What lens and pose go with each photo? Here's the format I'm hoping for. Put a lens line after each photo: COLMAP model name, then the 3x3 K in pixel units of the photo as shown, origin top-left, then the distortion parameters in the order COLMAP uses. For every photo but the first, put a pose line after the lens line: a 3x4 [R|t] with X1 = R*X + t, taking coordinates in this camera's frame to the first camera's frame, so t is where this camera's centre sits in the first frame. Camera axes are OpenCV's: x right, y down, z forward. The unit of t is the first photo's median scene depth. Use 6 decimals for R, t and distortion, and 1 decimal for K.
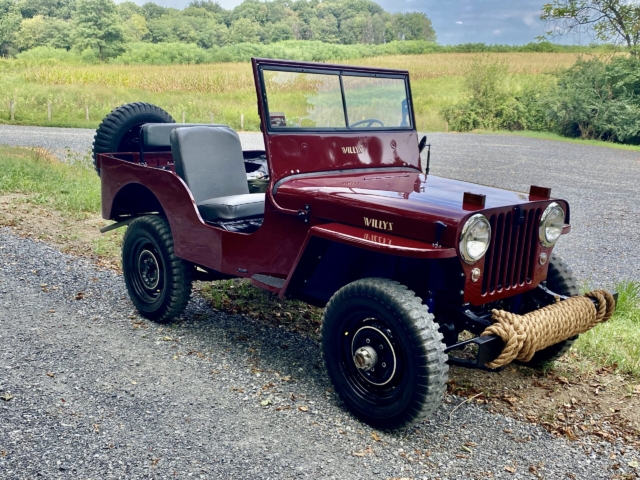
lens RADIAL K [[701.2, 0, 320.0], [0, 701.2, 240.0], [0, 0, 1]] dist [0.015187, 0.012996]
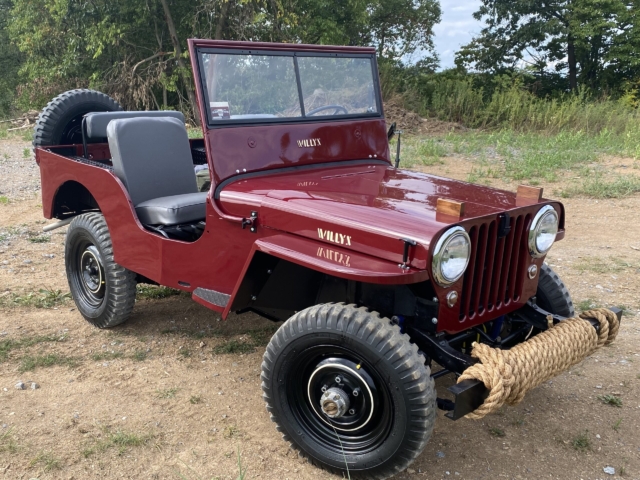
lens RADIAL K [[687.3, 0, 255.5], [0, 687.3, 238.6], [0, 0, 1]] dist [-0.004242, -0.019870]
pose [[0.998044, -0.005736, -0.062244, 0.040035], [0.008119, 0.999241, 0.038096, -0.052736], [0.061978, -0.038527, 0.997334, 0.173332]]
